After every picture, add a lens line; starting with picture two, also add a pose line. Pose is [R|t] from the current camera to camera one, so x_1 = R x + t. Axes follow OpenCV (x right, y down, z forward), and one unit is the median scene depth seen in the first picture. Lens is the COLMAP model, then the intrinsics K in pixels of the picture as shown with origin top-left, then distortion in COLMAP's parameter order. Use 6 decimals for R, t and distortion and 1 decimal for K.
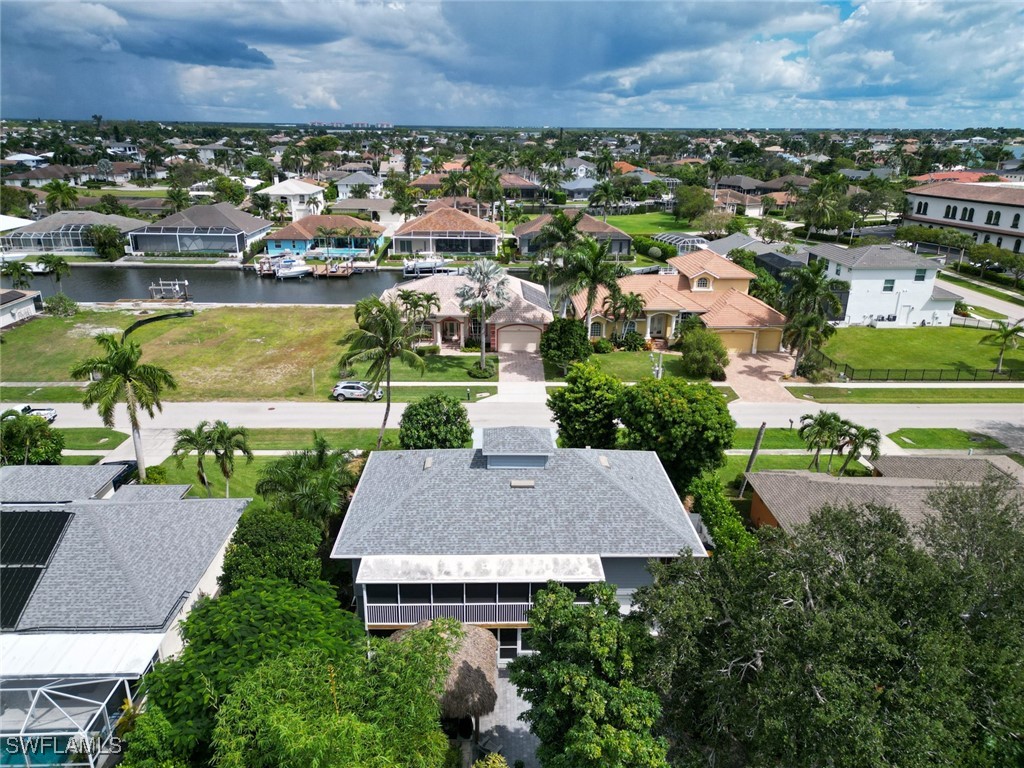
lens RADIAL K [[719.8, 0, 503.4], [0, 719.8, 384.7], [0, 0, 1]] dist [0.057609, -0.043080]
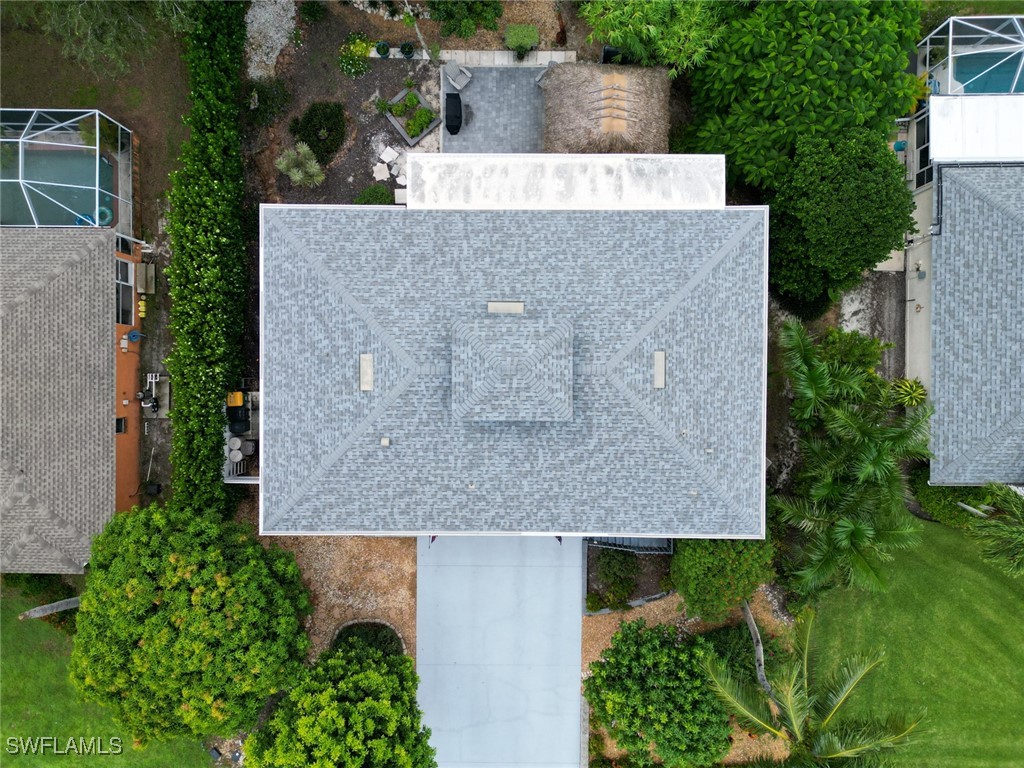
lens RADIAL K [[719.8, 0, 507.7], [0, 719.8, 378.2], [0, 0, 1]] dist [0.057609, -0.043080]
pose [[-0.999773, -0.021162, -0.002288, 0.026408], [0.005049, -0.340173, 0.940349, -0.504247], [-0.020678, 0.940125, 0.340203, 0.879007]]
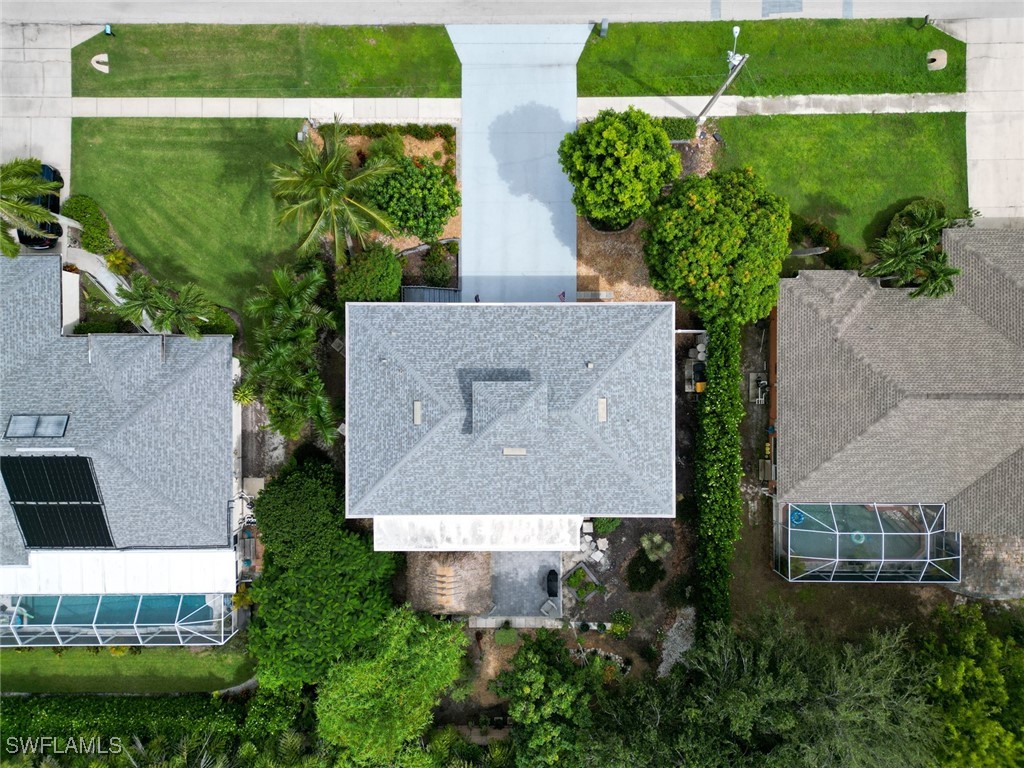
lens RADIAL K [[719.8, 0, 510.7], [0, 719.8, 389.8], [0, 0, 1]] dist [0.057609, -0.043080]
pose [[0.999816, 0.014027, -0.013091, 0.034526], [0.007813, 0.325538, 0.945497, -0.879153], [0.017524, -0.945425, 0.325368, 0.787343]]
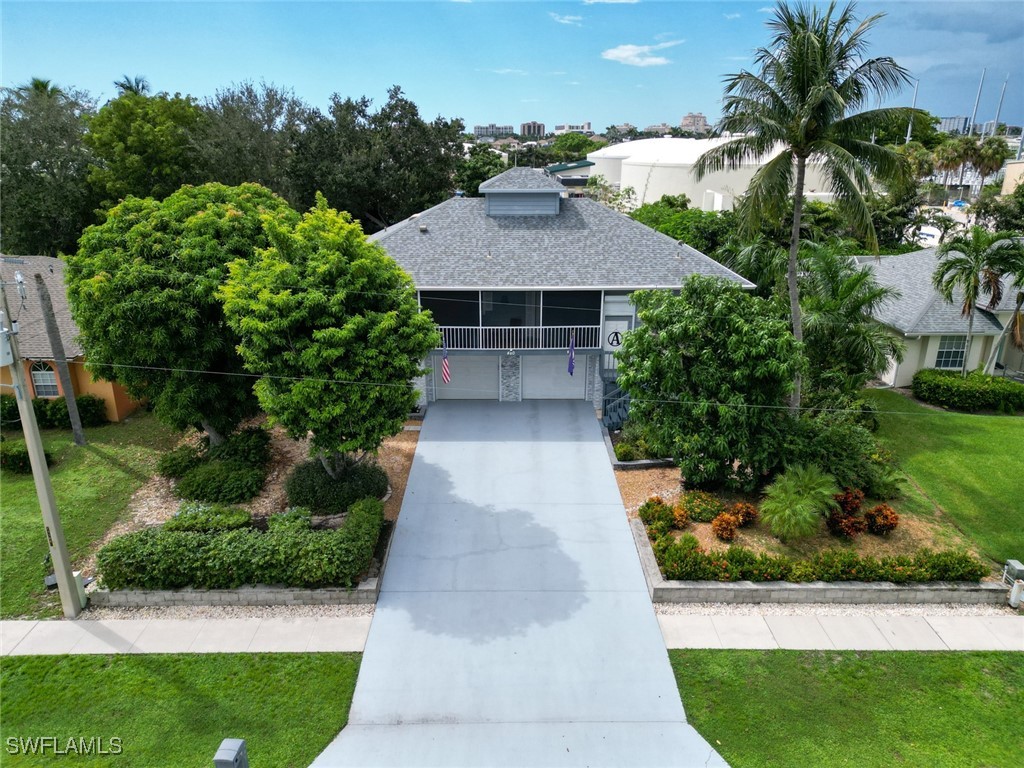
lens RADIAL K [[719.8, 0, 512.1], [0, 719.8, 385.7], [0, 0, 1]] dist [0.057609, -0.043080]
pose [[-0.999920, -0.012640, -0.000272, 0.030125], [-0.010005, 0.777905, 0.628302, -0.288046], [-0.007730, 0.628254, -0.777970, 1.945184]]
